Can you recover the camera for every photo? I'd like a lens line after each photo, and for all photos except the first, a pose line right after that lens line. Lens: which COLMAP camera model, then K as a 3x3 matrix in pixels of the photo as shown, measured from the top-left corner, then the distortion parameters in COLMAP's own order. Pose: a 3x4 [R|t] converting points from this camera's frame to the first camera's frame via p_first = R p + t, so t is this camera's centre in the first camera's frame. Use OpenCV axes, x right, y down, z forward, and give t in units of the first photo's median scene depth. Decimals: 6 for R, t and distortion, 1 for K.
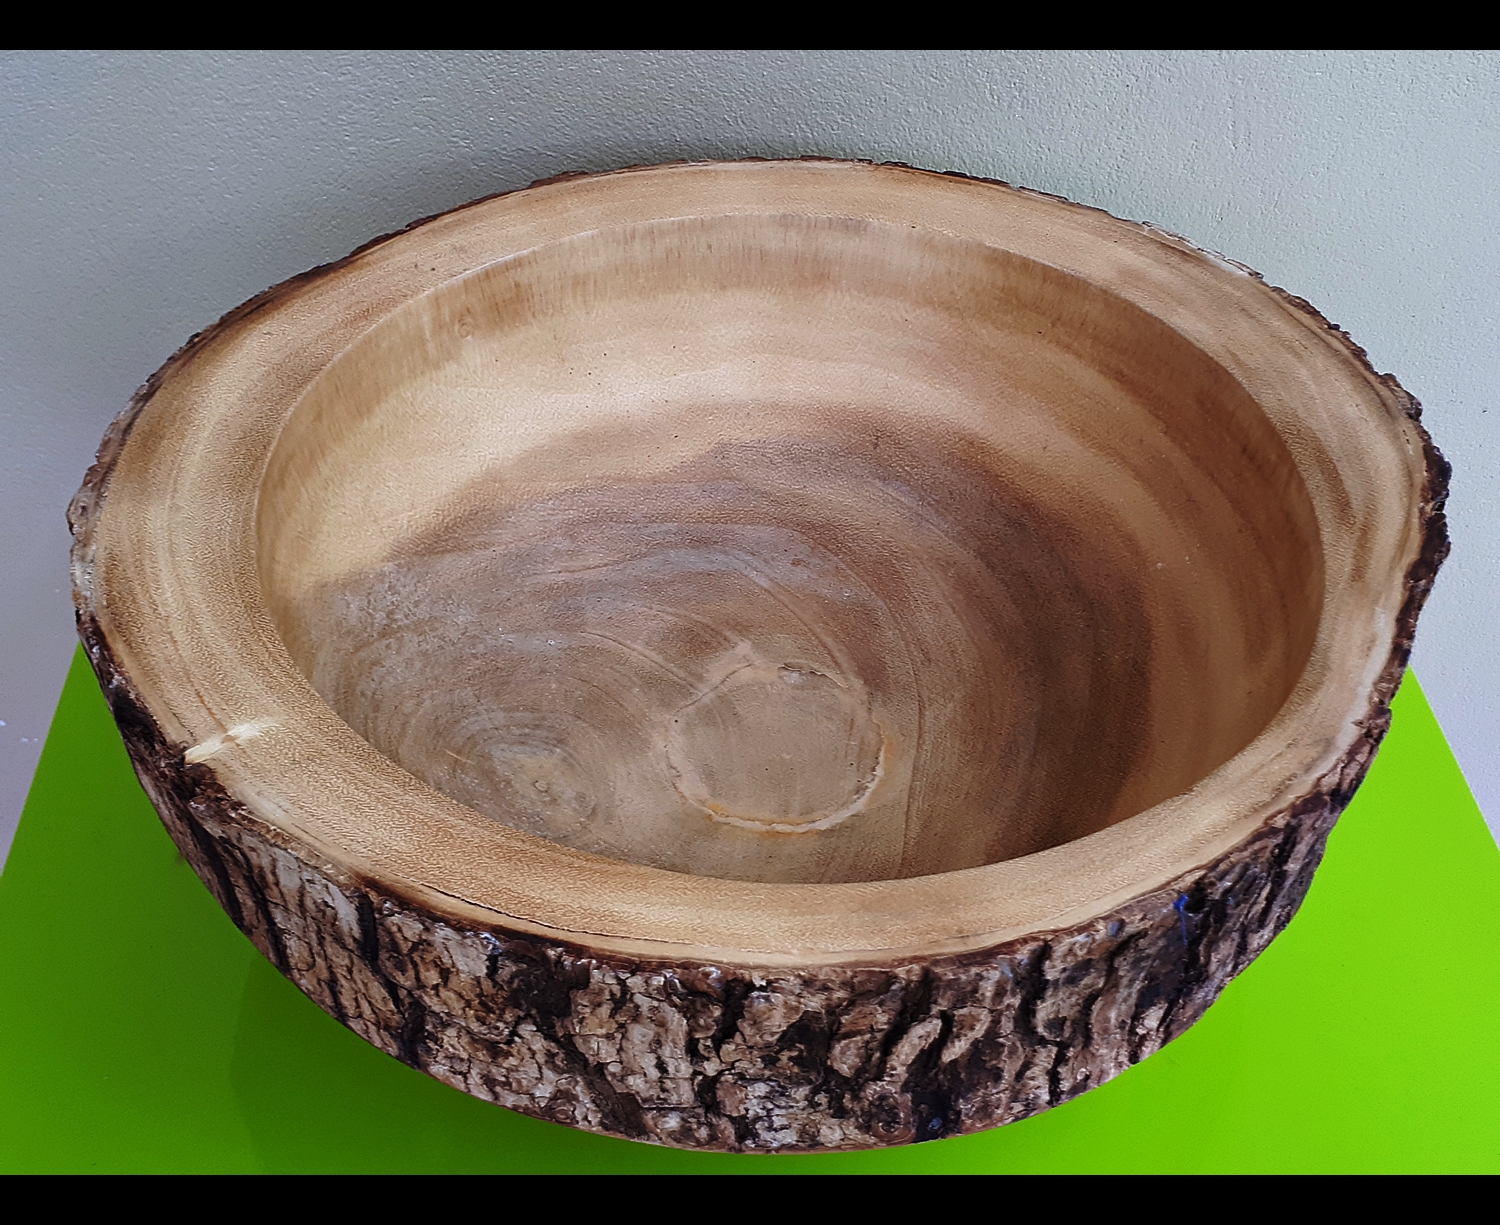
lens RADIAL K [[1538.6, 0, 771.1], [0, 1538.6, 647.2], [0, 0, 1]] dist [0.212442, -0.645485]
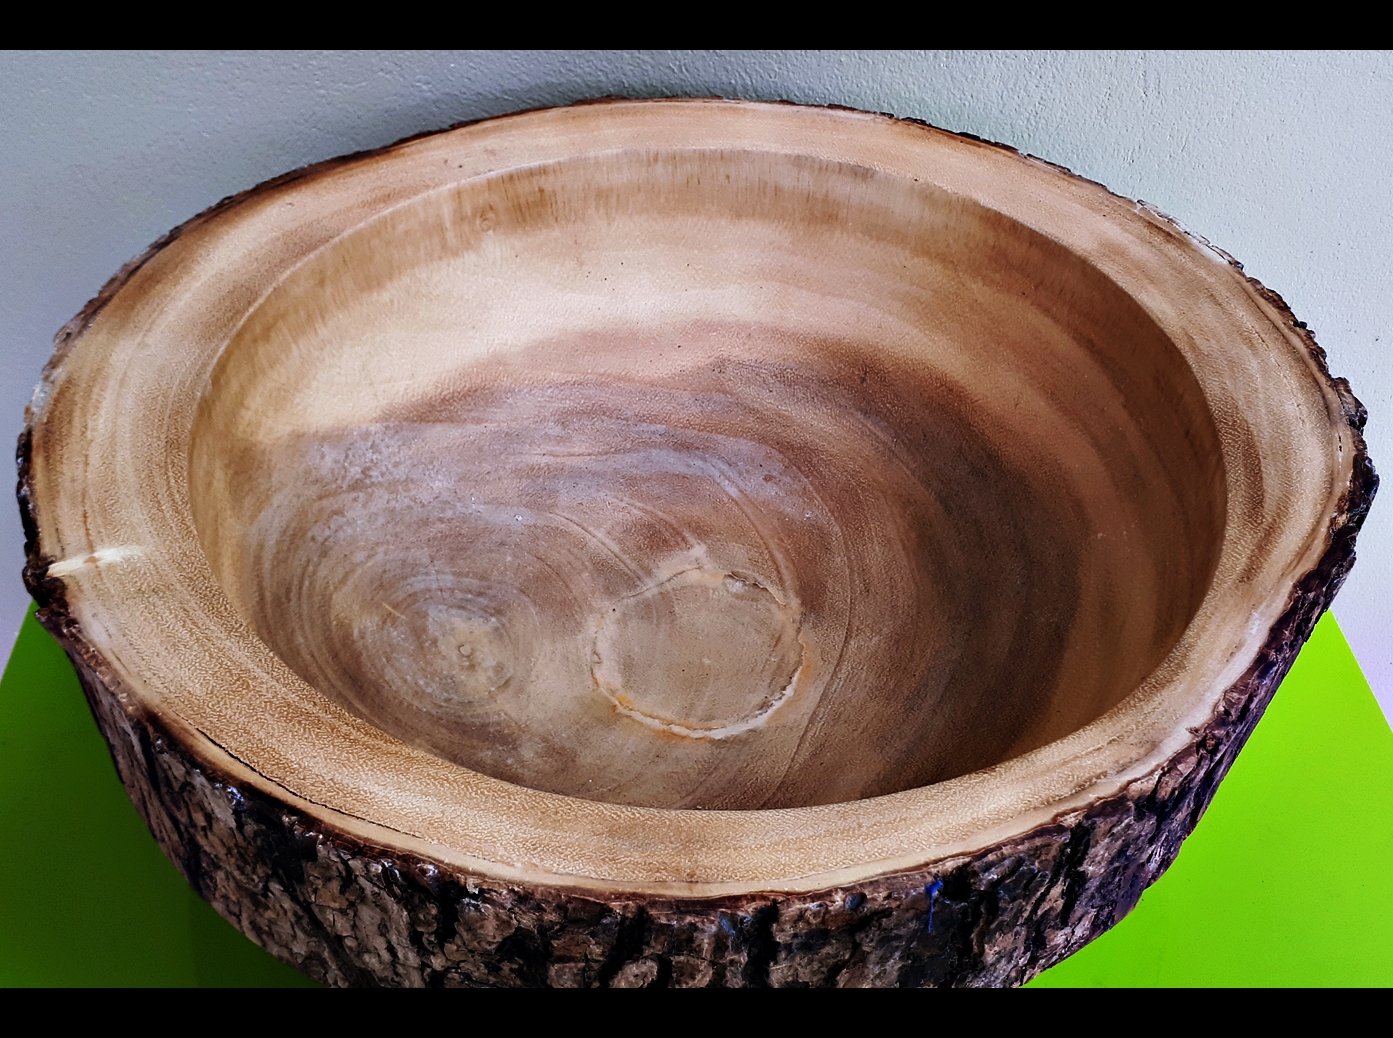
lens RADIAL K [[1368.9, 0, 704.1], [0, 1368.9, 467.8], [0, 0, 1]] dist [0.171237, -0.509707]
pose [[0.976783, 0.146918, -0.155918, 0.148648], [-0.154917, 0.987102, -0.040386, -0.022230], [0.147973, 0.063603, 0.986944, 0.087349]]
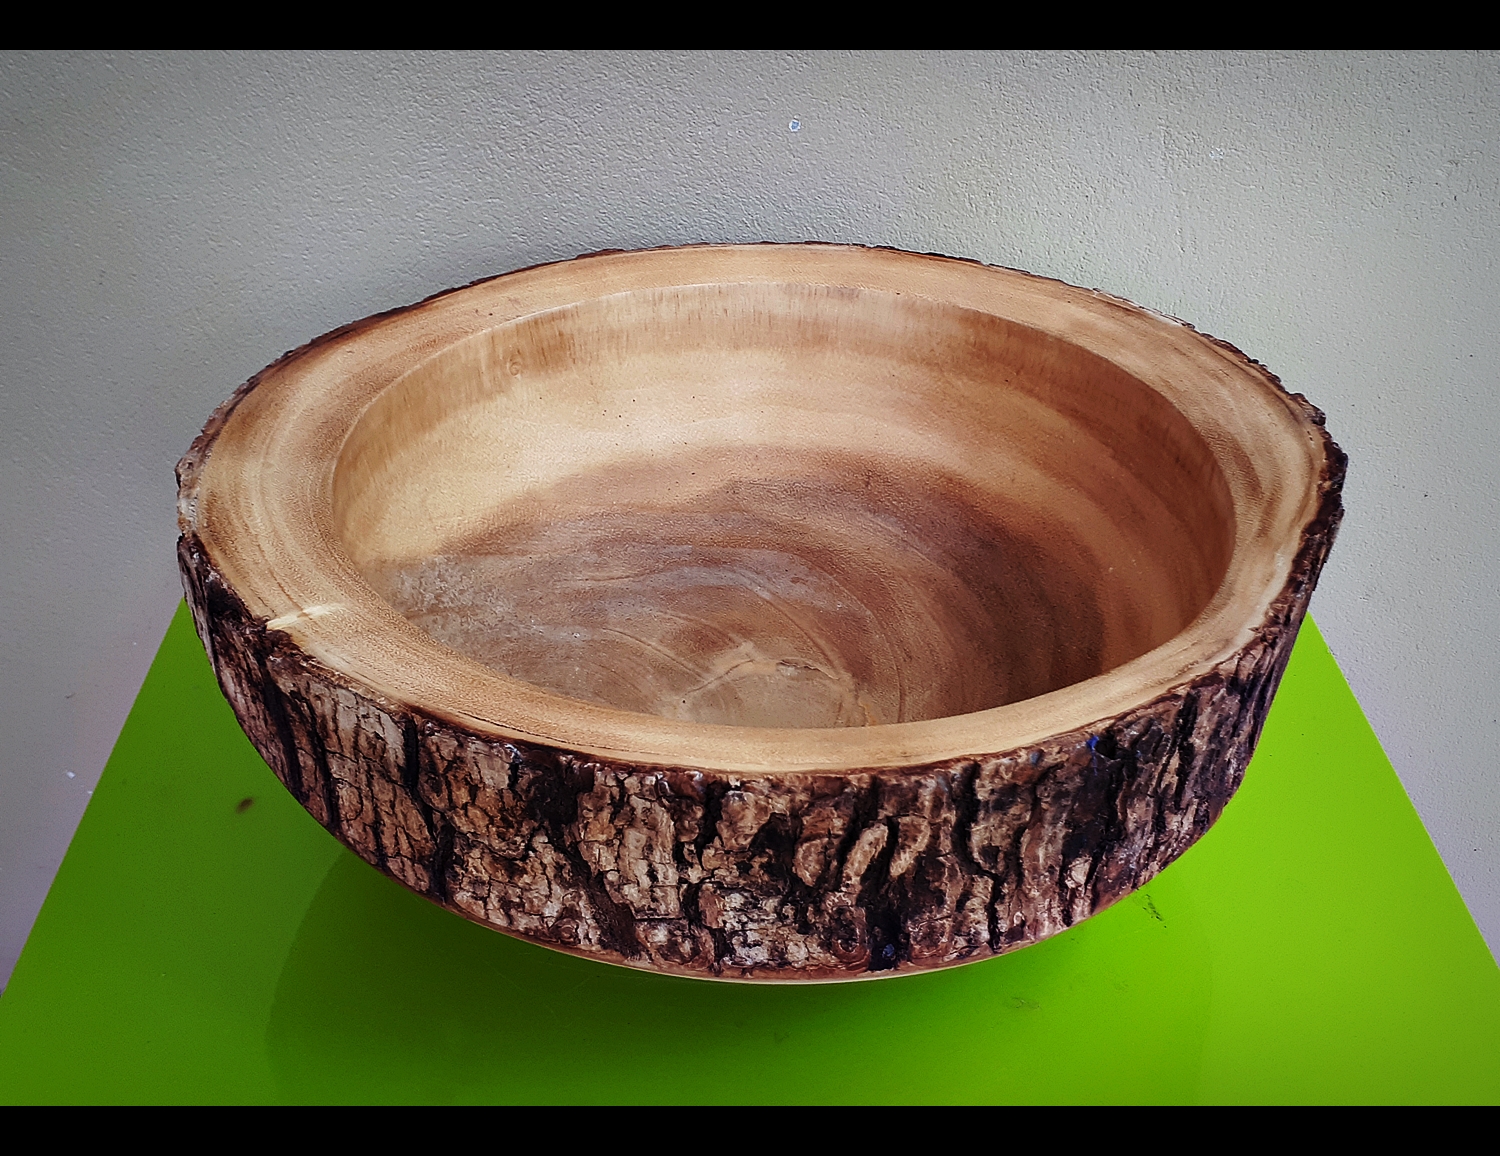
lens RADIAL K [[1502.3, 0, 764.8], [0, 1502.3, 578.2], [0, 0, 1]] dist [0.224059, -0.713707]
pose [[0.999549, 0.015803, -0.025549, 0.027466], [-0.019873, 0.985611, -0.167858, 0.162137], [0.022529, 0.168290, 0.985480, -0.112256]]
